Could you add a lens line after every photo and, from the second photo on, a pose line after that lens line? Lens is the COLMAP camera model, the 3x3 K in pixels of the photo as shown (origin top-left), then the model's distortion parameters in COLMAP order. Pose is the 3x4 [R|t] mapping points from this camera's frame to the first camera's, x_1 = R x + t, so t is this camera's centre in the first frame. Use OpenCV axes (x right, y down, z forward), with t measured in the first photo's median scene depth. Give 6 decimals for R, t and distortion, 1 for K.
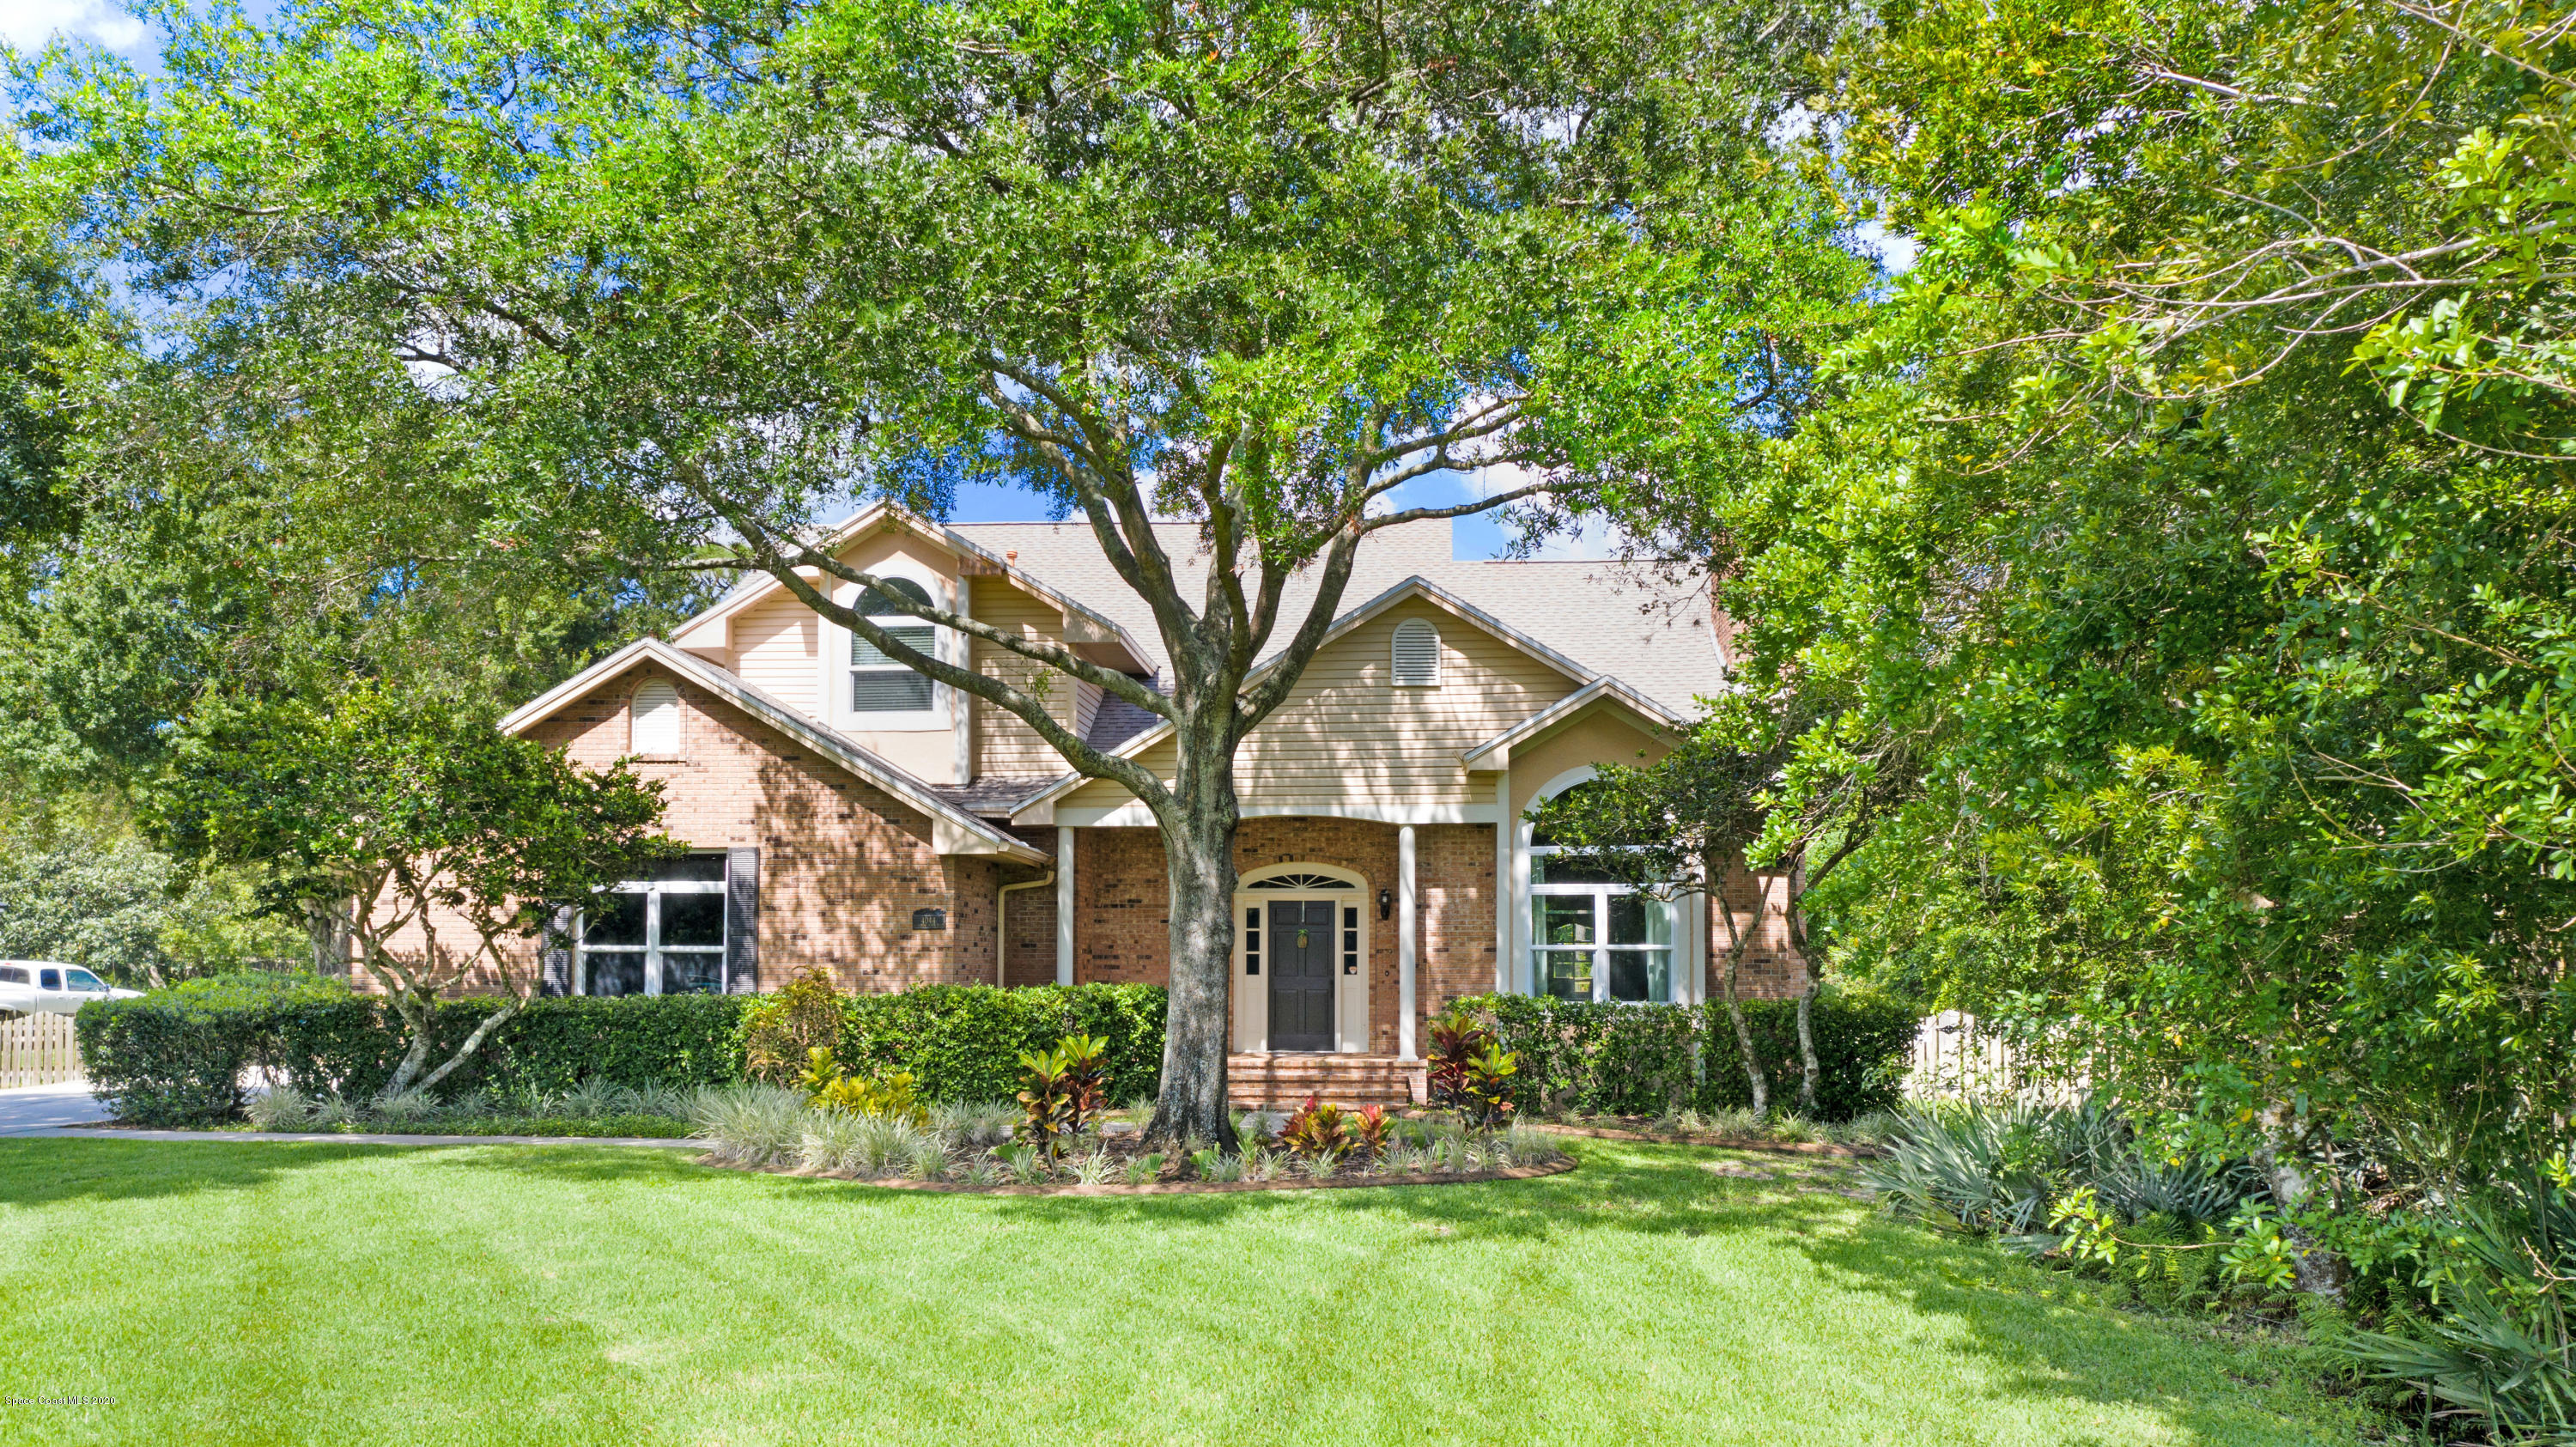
lens RADIAL K [[2039.9, 0, 1245.6], [0, 2039.9, 766.1], [0, 0, 1]] dist [-0.012293, 0.007294]
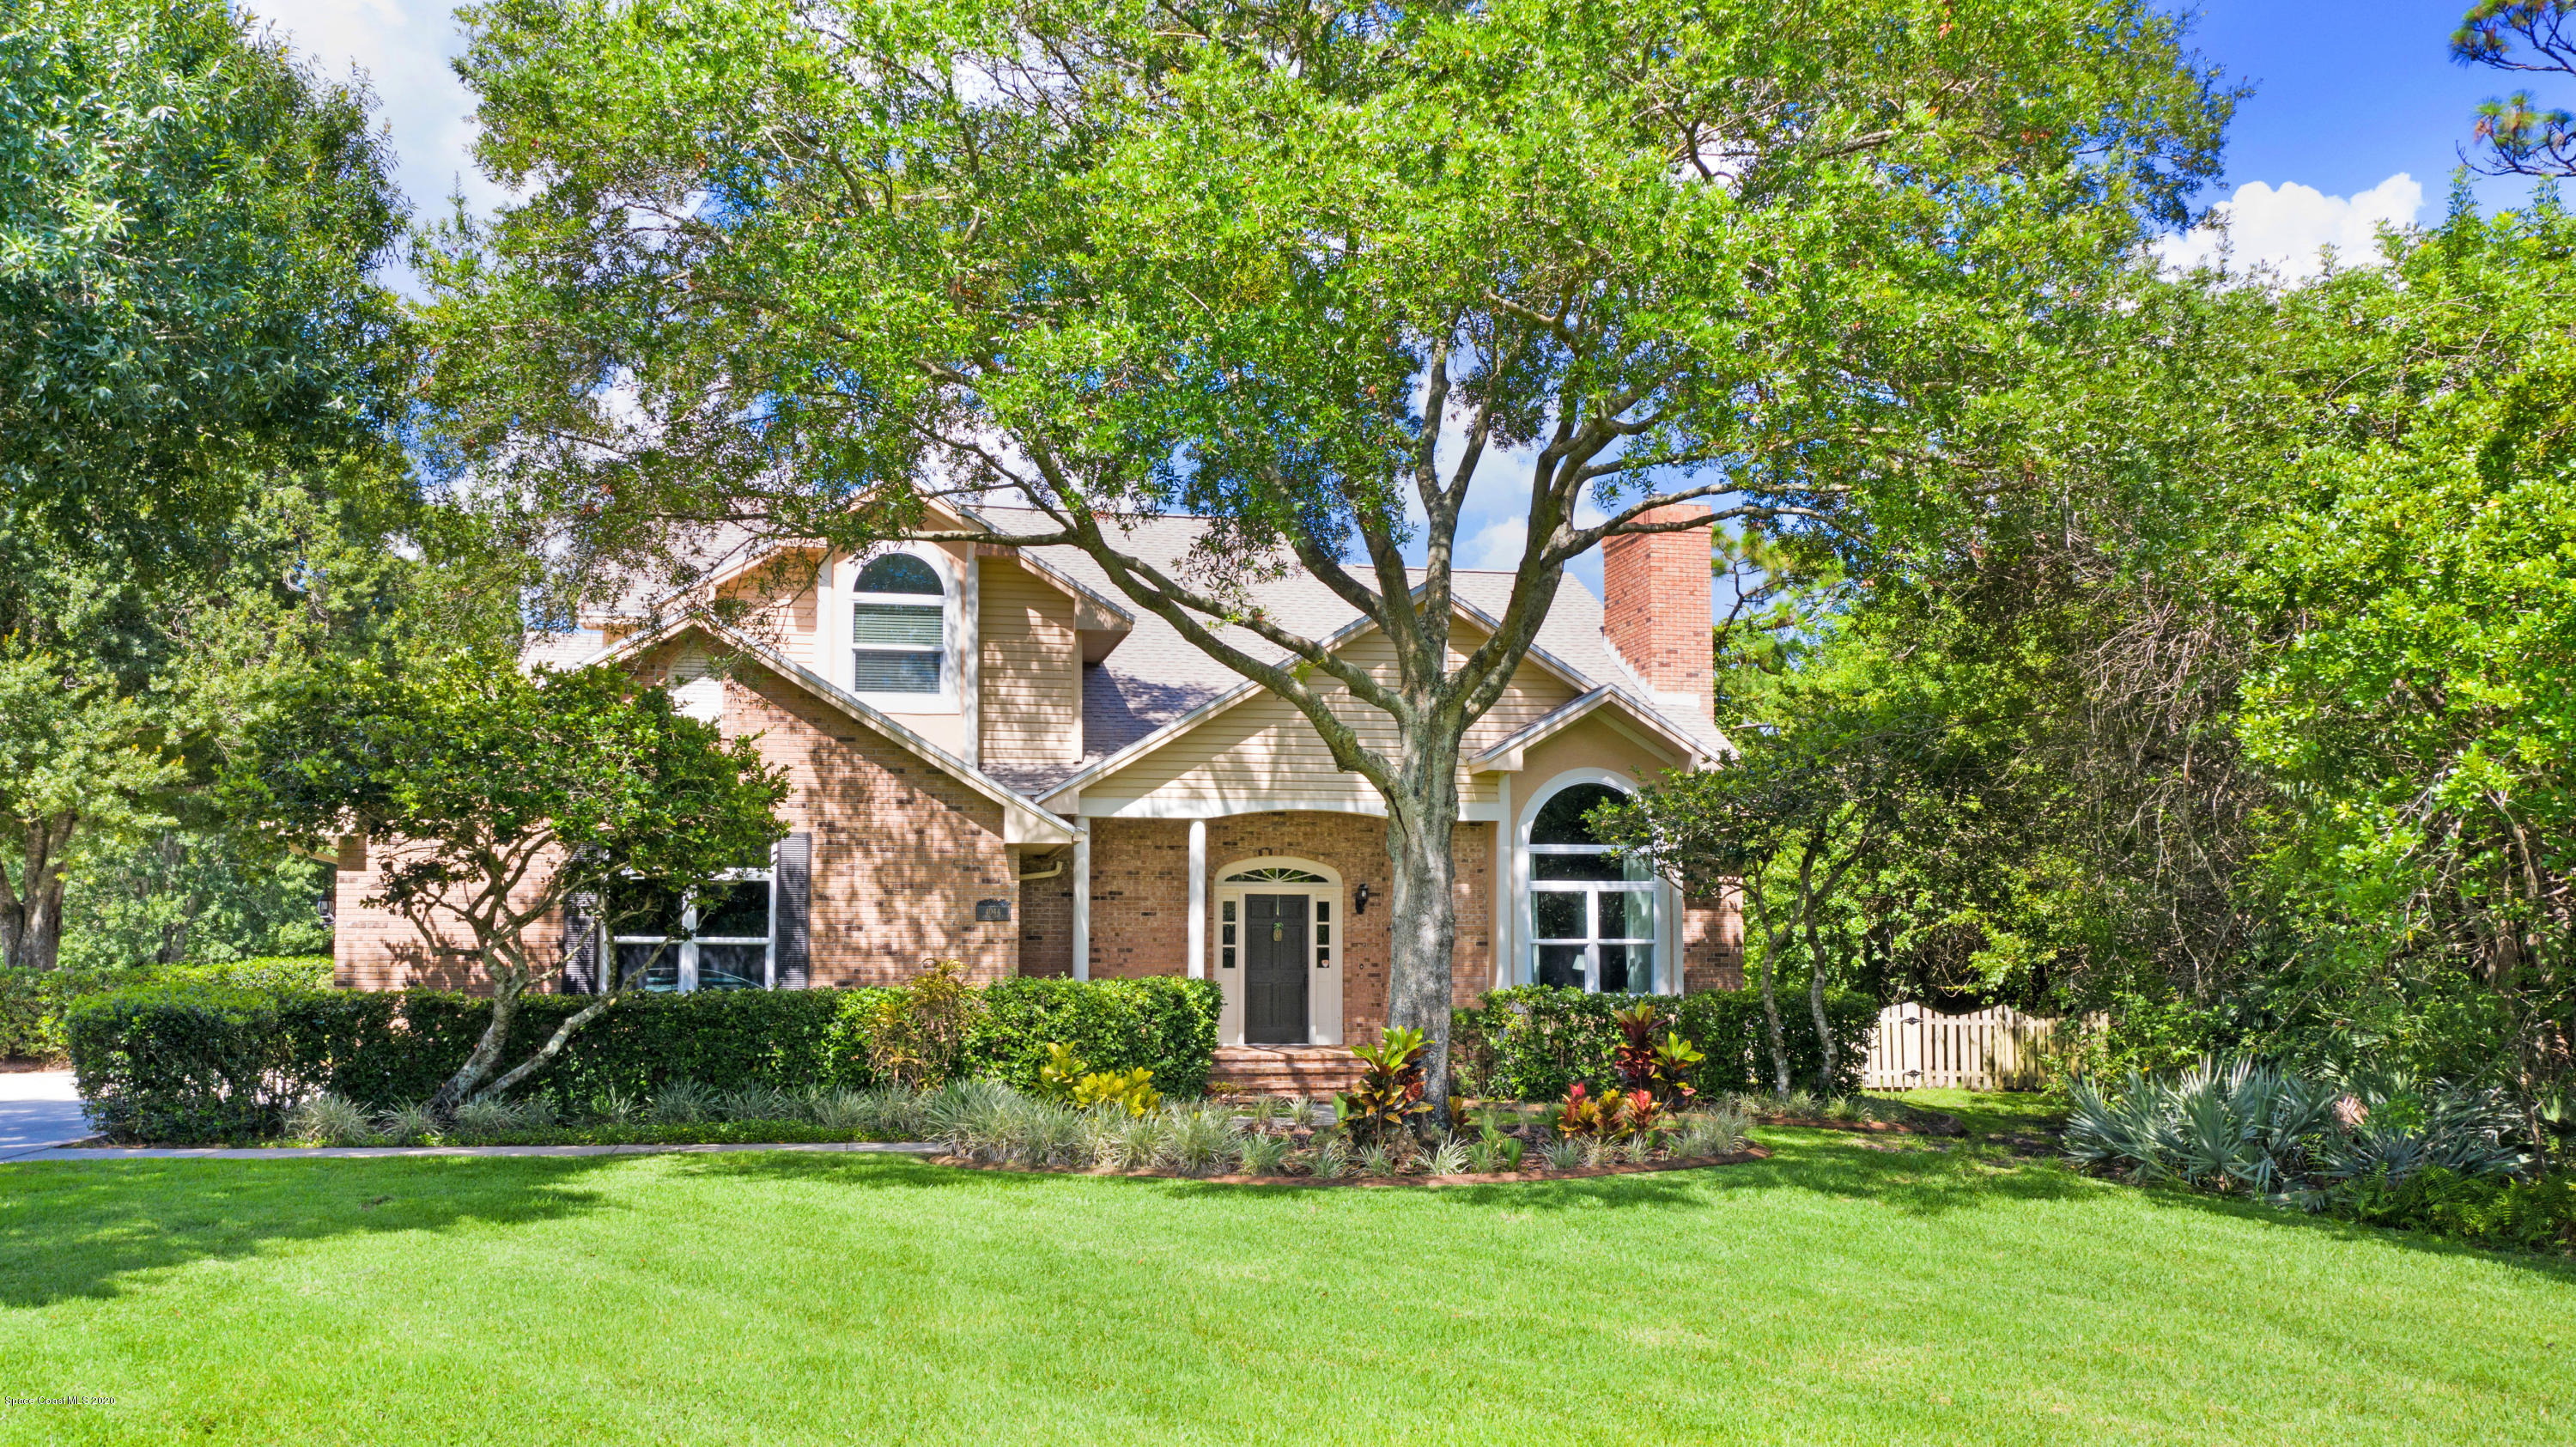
lens RADIAL K [[2039.9, 0, 1290.7], [0, 2039.9, 720.9], [0, 0, 1]] dist [-0.012293, 0.007294]
pose [[0.961367, 0.032568, 0.273338, -0.283911], [-0.027254, 0.999359, -0.023217, 0.003755], [-0.273919, 0.014870, 0.961638, 0.030255]]
